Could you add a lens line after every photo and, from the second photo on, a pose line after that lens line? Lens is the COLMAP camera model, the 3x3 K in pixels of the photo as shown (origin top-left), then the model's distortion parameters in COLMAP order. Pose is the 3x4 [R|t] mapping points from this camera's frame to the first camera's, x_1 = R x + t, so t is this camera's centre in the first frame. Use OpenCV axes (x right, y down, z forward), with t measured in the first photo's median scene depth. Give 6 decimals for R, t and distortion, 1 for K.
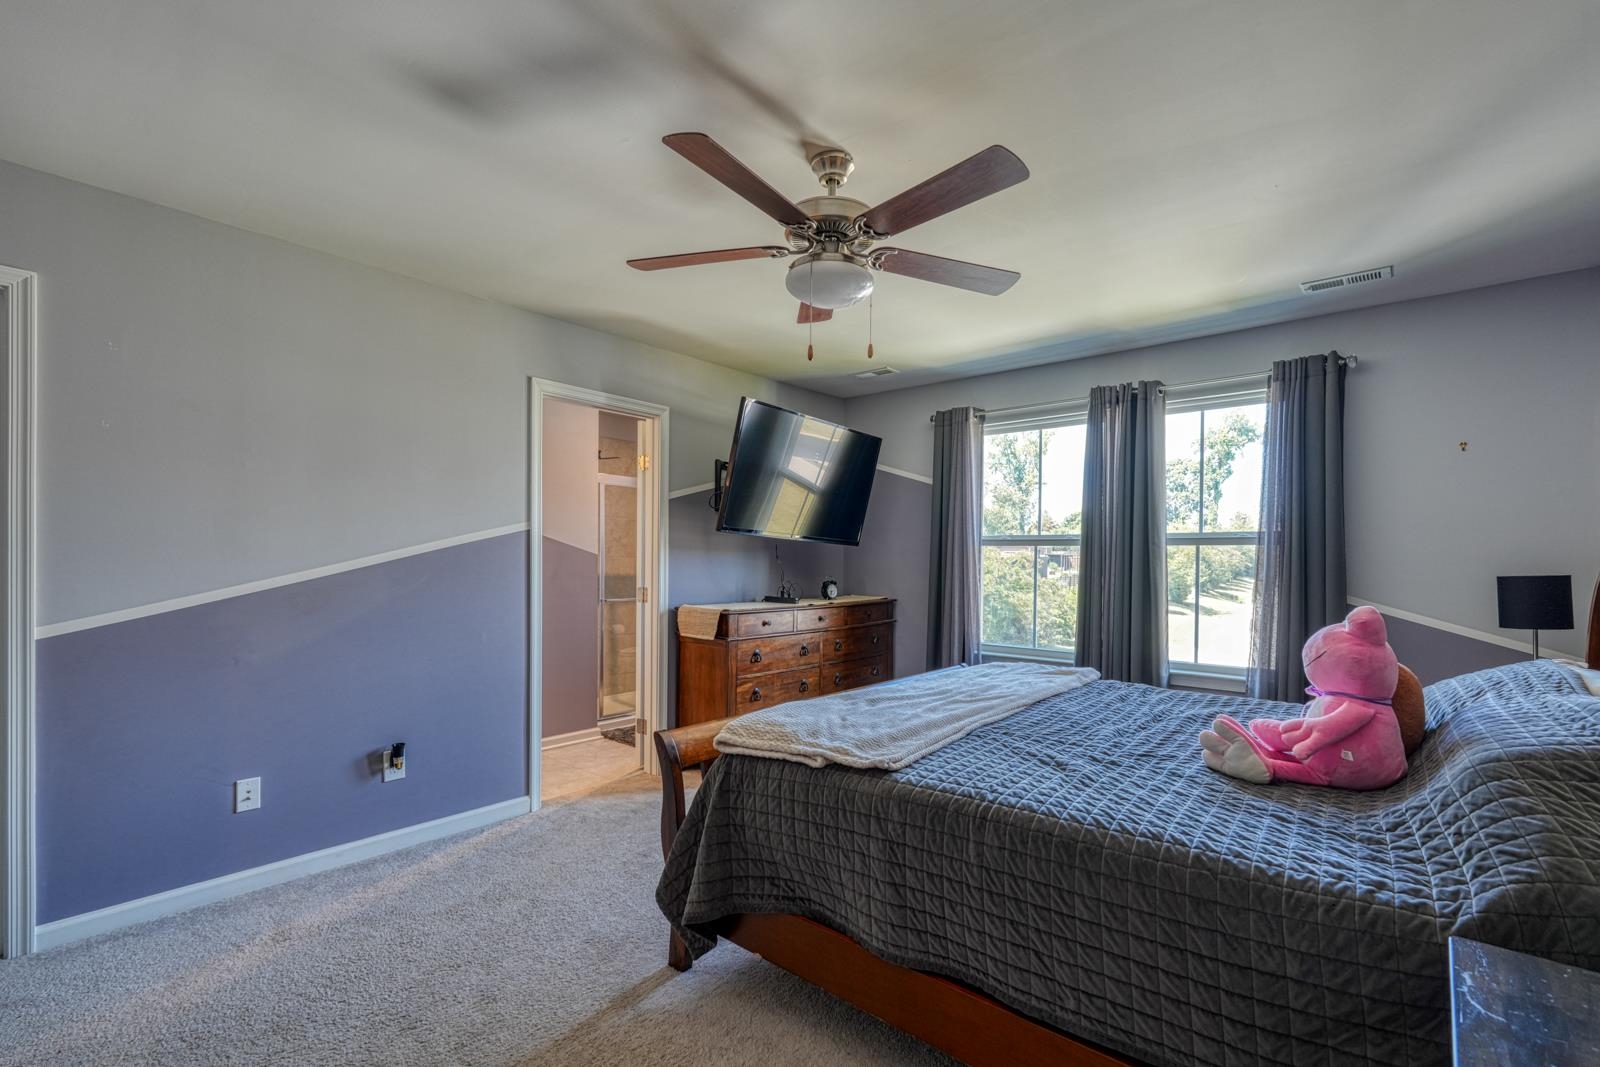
lens RADIAL K [[711.9, 0, 790.4], [0, 711.9, 555.0], [0, 0, 1]] dist [-0.000614, 0.000016]
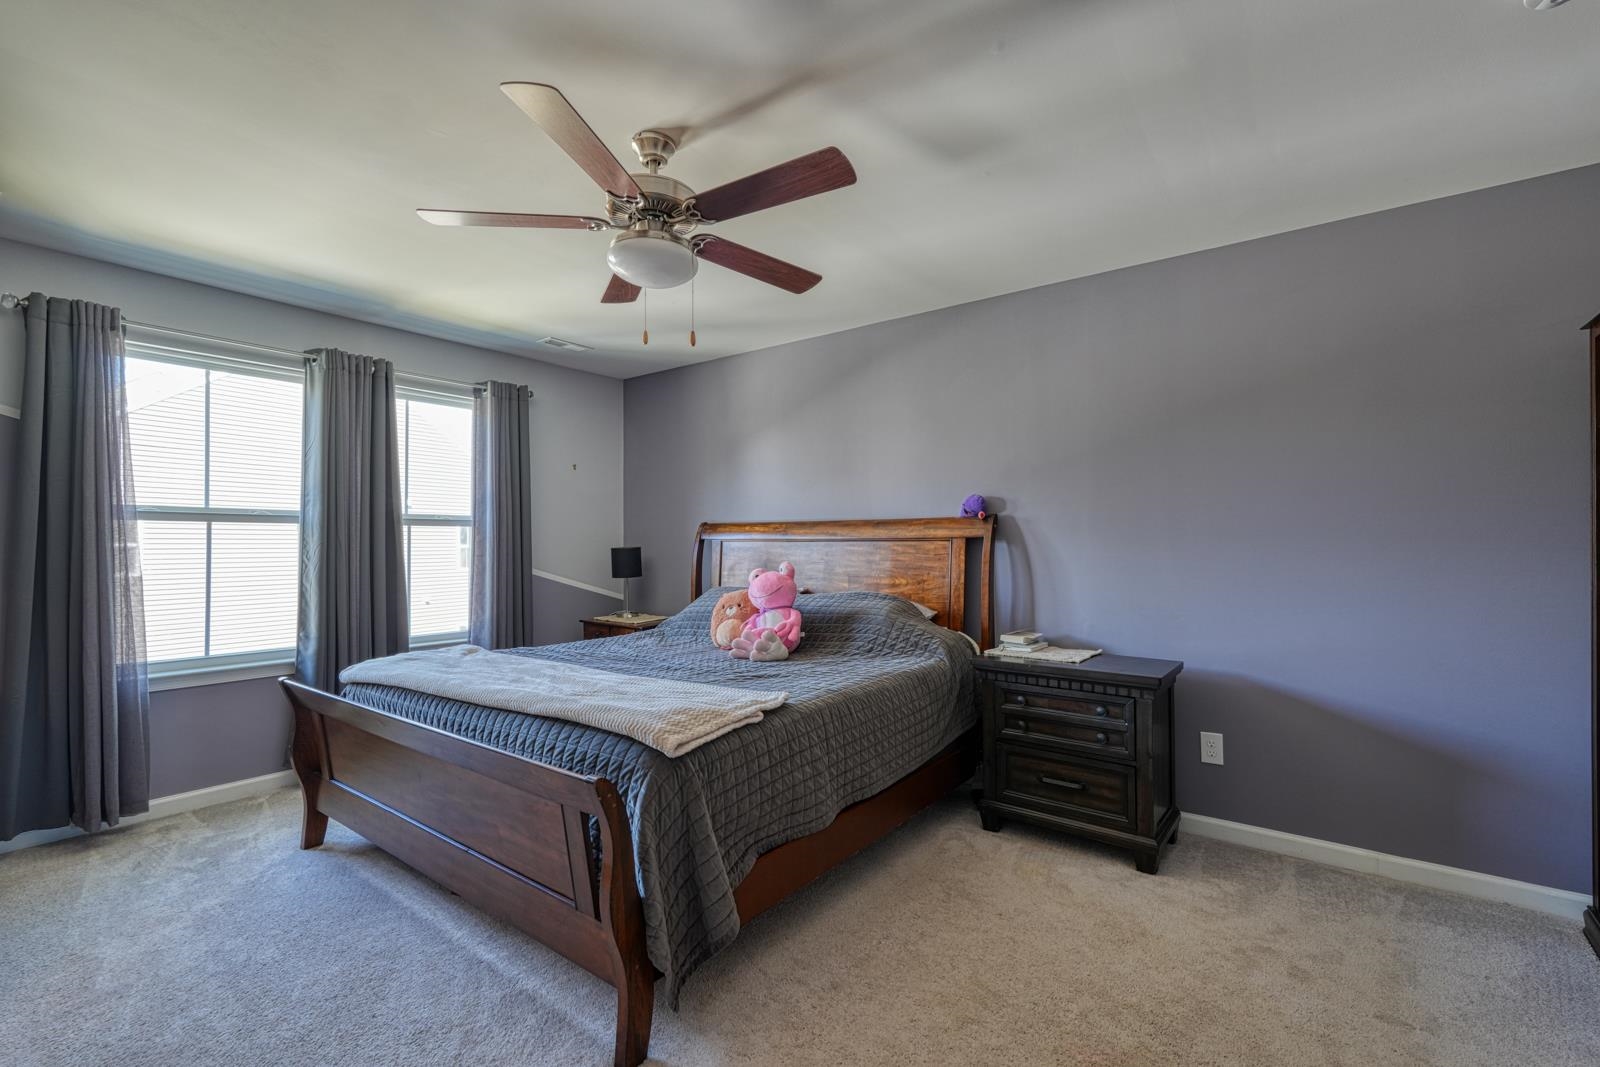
lens RADIAL K [[711.9, 0, 799.9], [0, 711.9, 540.5], [0, 0, 1]] dist [-0.000614, 0.000016]
pose [[-0.089841, -0.007522, 0.995928, -0.606948], [-0.007940, 0.999945, 0.006836, -0.002790], [-0.995924, -0.007293, -0.089896, 0.559770]]
